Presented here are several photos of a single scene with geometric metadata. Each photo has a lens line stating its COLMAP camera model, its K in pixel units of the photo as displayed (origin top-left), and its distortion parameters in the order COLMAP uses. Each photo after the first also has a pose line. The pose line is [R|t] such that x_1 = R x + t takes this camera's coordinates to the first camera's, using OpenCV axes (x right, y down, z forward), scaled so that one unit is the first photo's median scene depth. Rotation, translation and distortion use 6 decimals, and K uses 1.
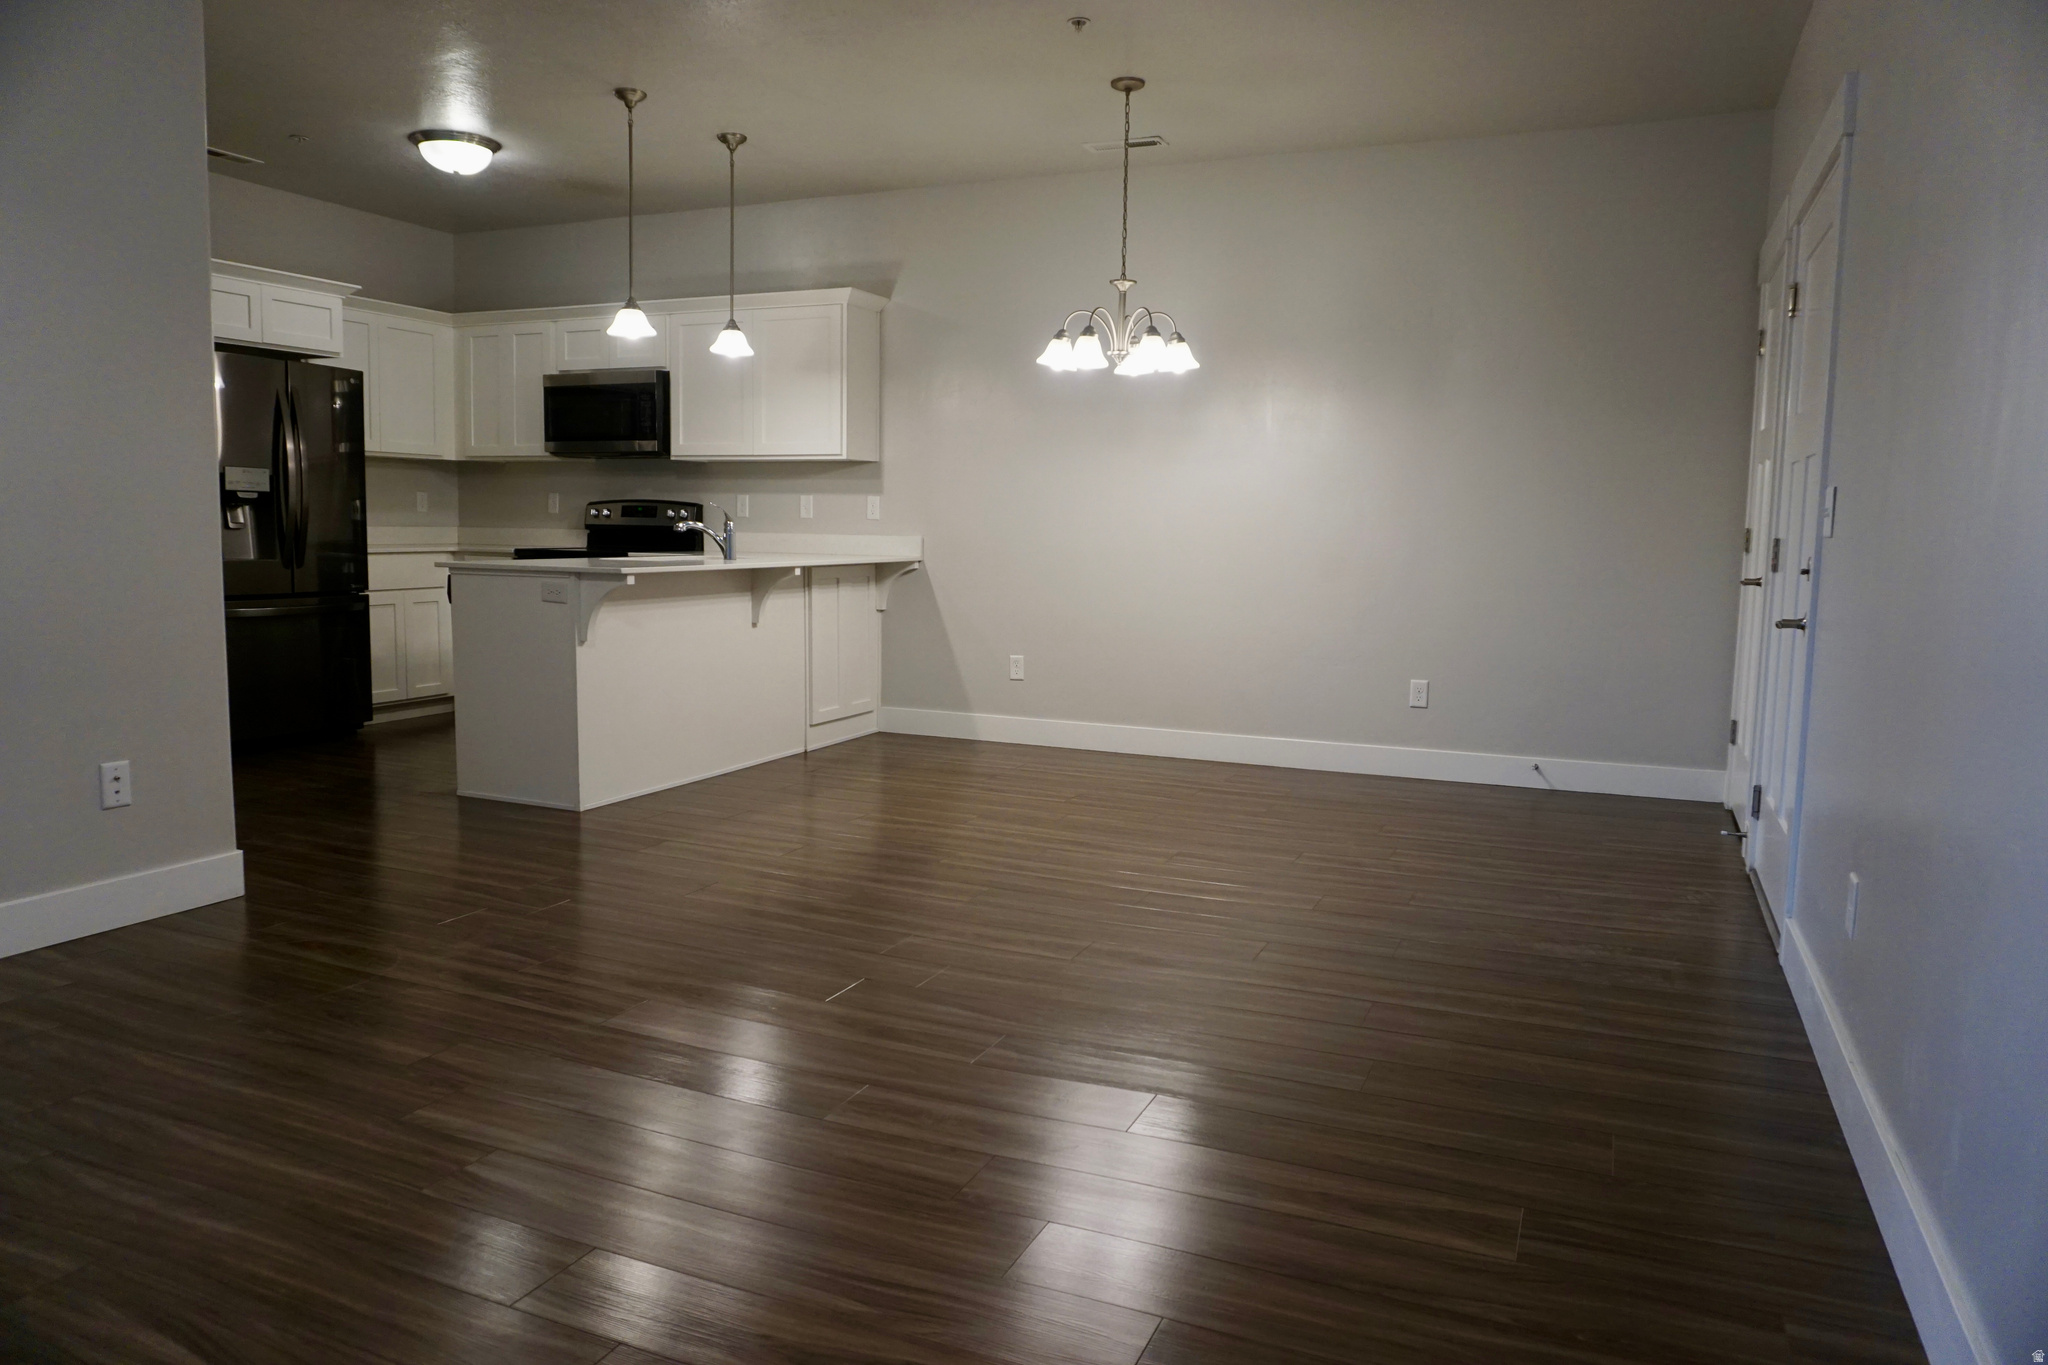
lens RADIAL K [[1372.8, 0, 1032.5], [0, 1372.8, 689.3], [0, 0, 1]] dist [-0.055118, 0.030634]
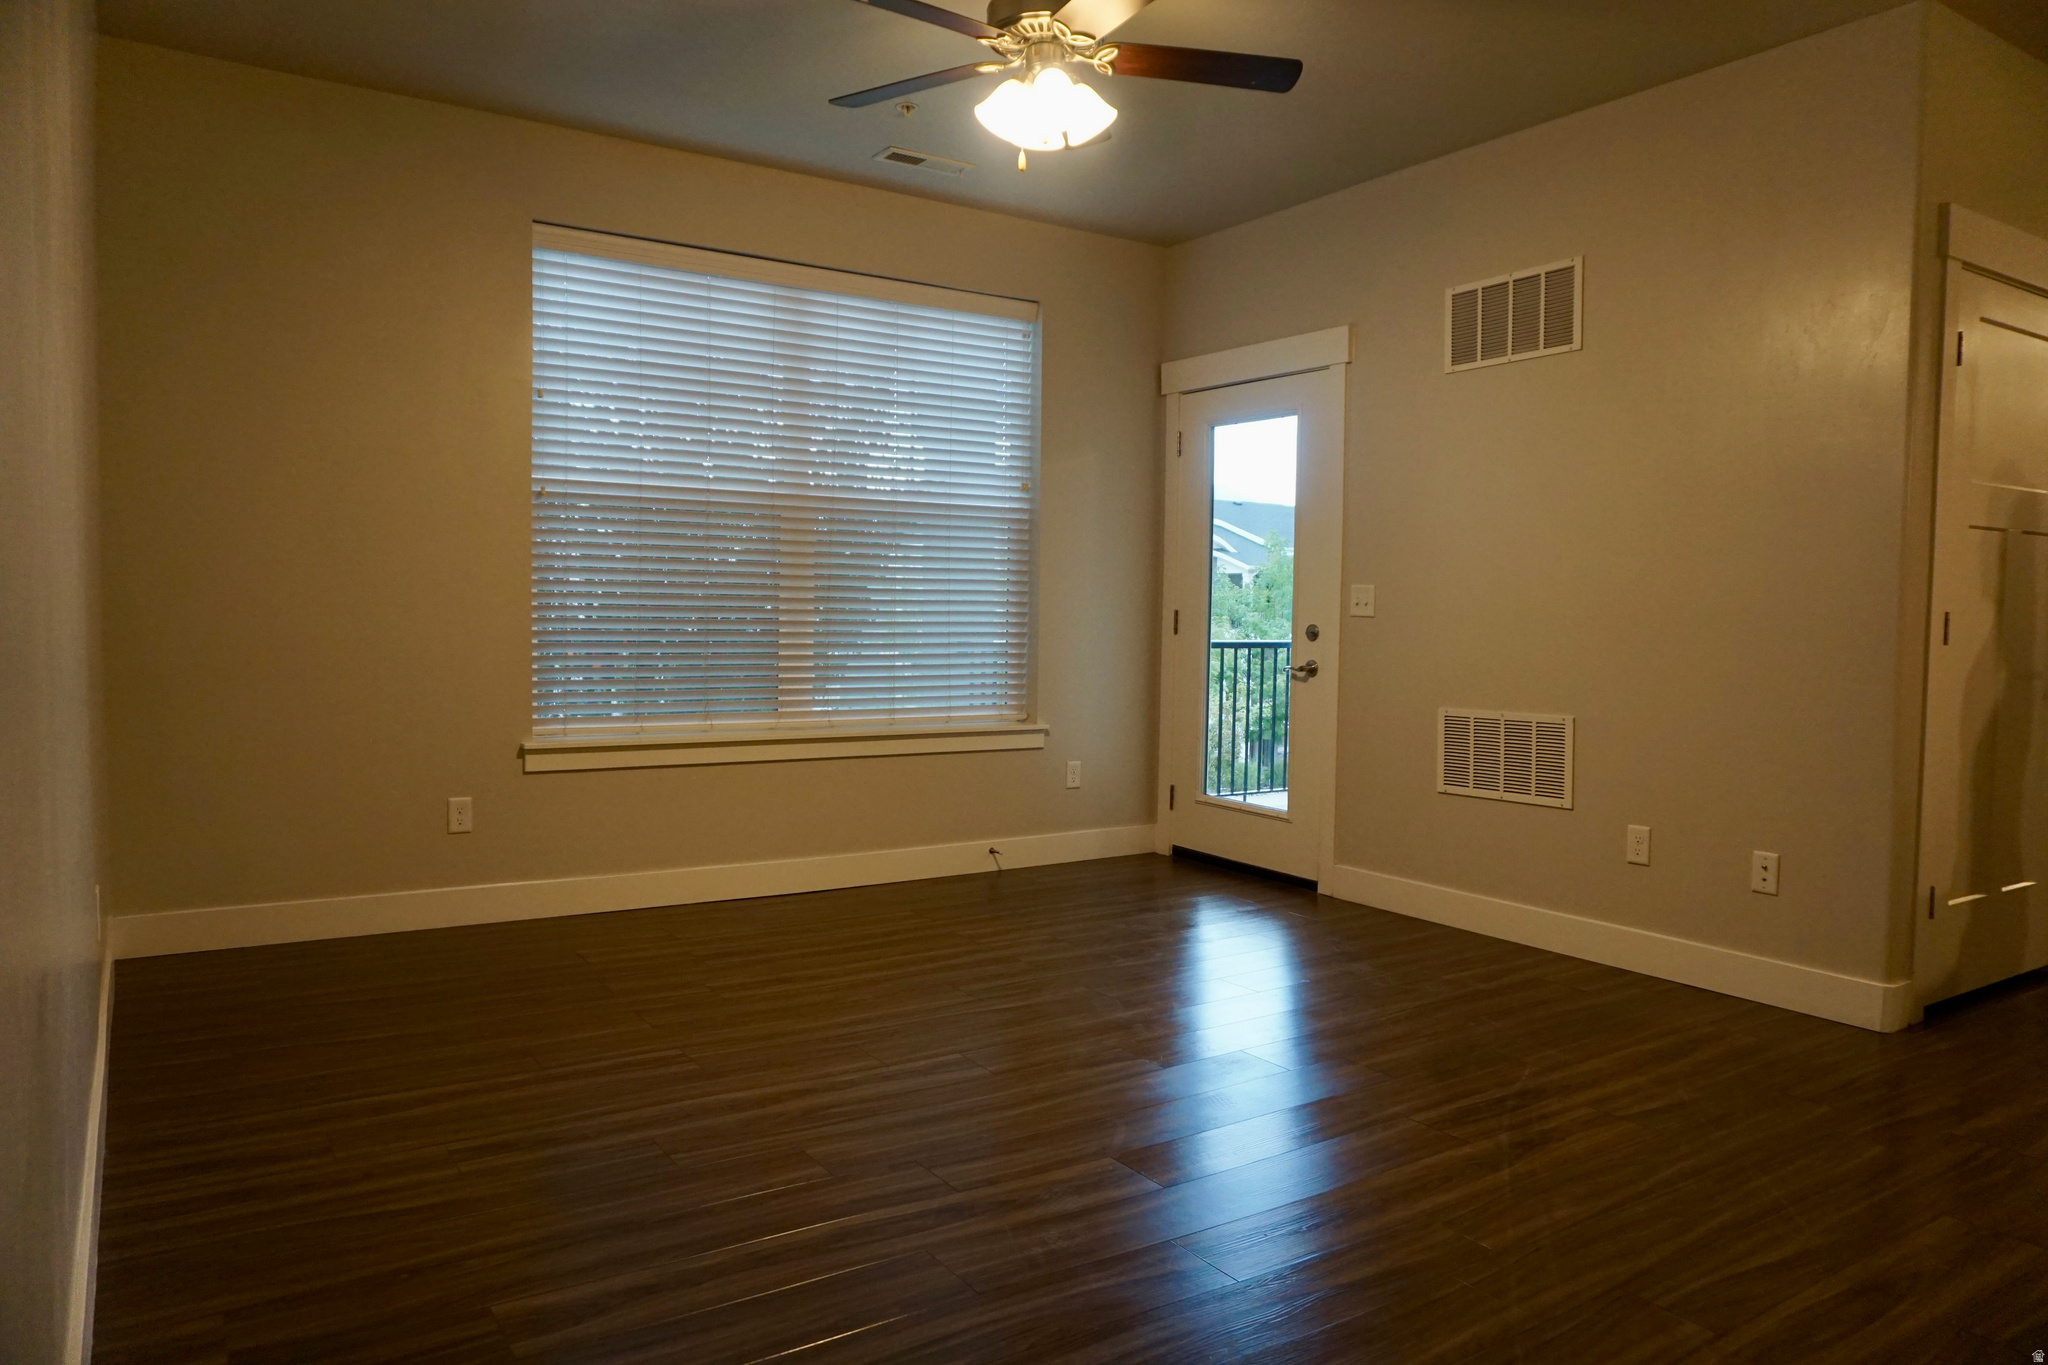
lens RADIAL K [[1372.8, 0, 1032.5], [0, 1372.8, 689.3], [0, 0, 1]] dist [-0.055118, 0.030634]
pose [[-0.542917, 0.024829, -0.839419, 0.666846], [-0.119515, 0.987104, 0.106497, -0.144383], [0.831238, 0.158142, -0.532949, 1.225556]]
